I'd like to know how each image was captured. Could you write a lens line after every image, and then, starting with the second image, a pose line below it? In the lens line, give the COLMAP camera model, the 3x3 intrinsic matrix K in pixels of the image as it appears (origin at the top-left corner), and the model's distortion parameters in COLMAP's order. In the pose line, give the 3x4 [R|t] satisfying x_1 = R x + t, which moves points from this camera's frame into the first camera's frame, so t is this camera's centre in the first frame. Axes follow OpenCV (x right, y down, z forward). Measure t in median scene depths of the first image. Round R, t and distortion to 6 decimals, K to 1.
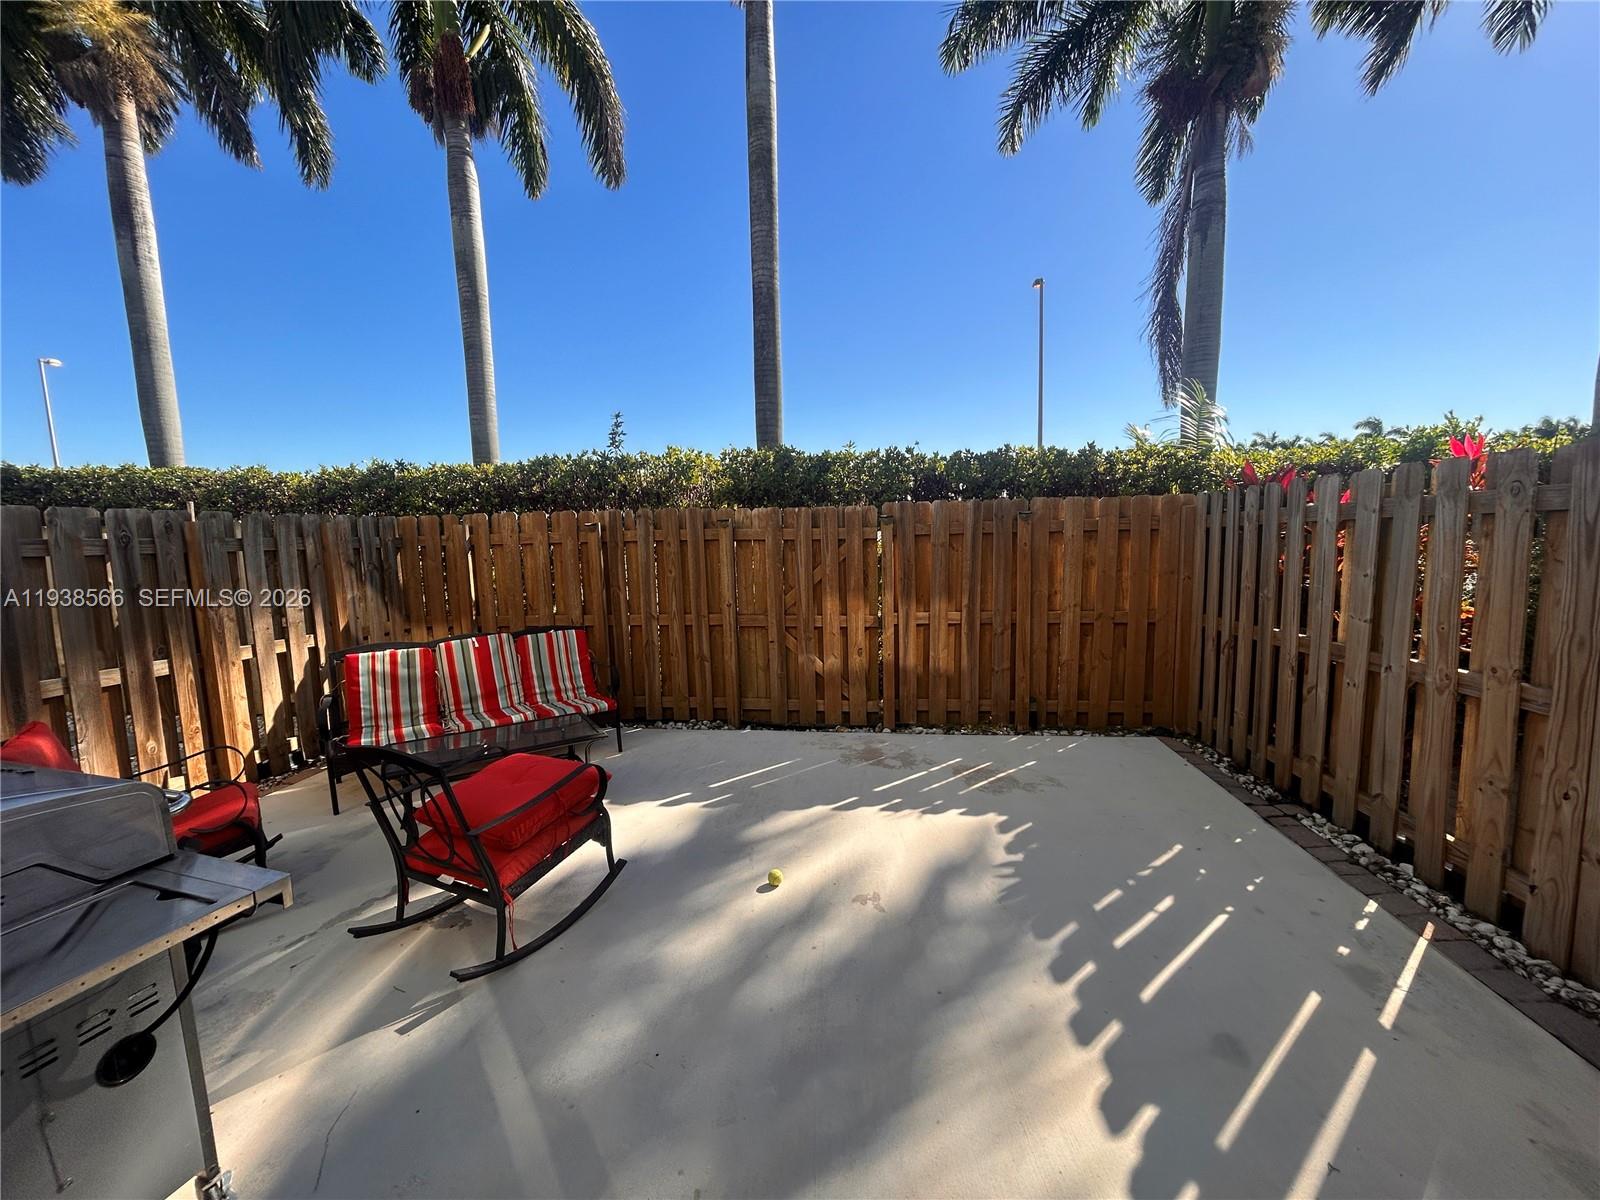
lens RADIAL K [[640.7, 0, 800.0], [0, 640.7, 600.0], [0, 0, 1]] dist [-0.002117, 0.000014]
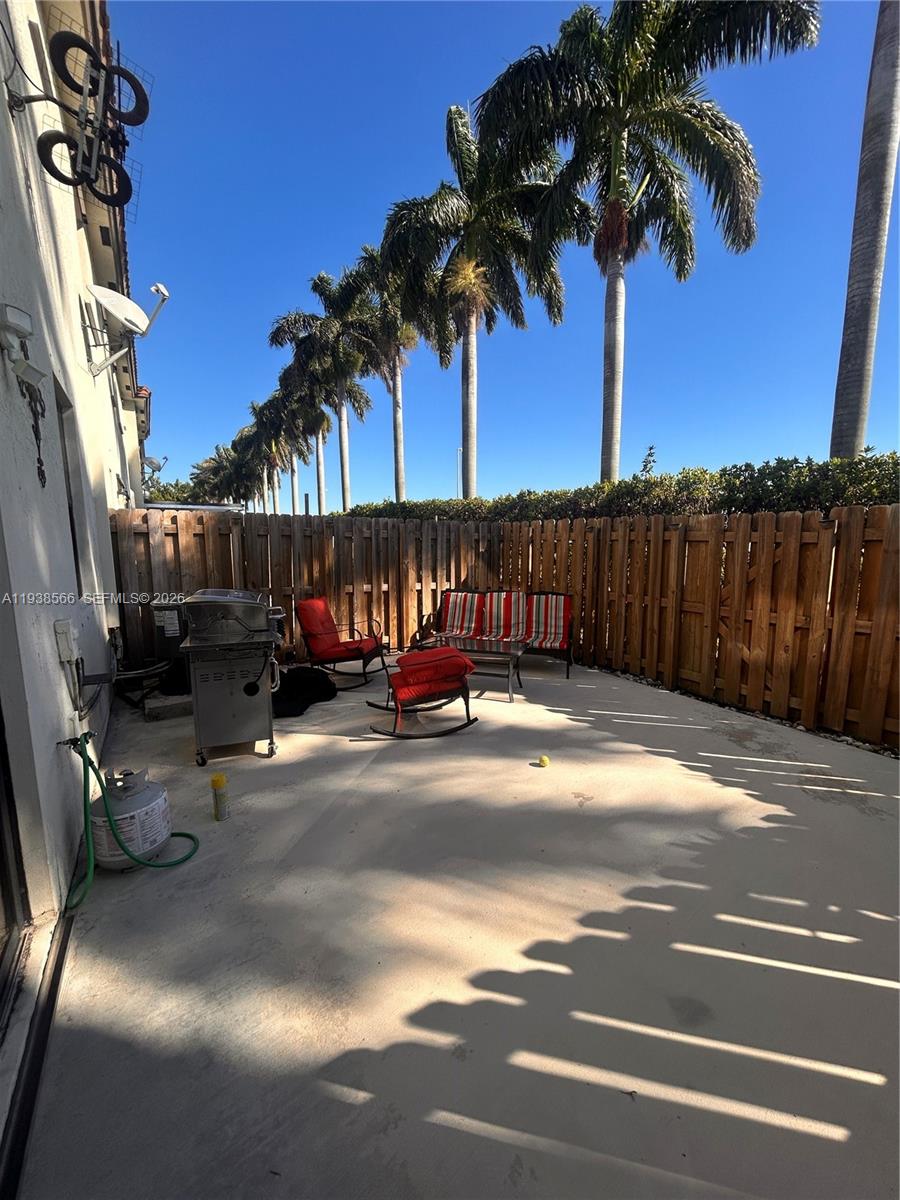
lens RADIAL K [[480.5, 0, 450.0], [0, 480.5, 600.0], [0, 0, 1]] dist [-0.002117, 0.000014]
pose [[0.631619, 0.122428, -0.765551, 0.342873], [-0.106816, 0.991778, 0.070478, 0.003778], [0.767885, 0.037258, 0.639503, 0.056670]]
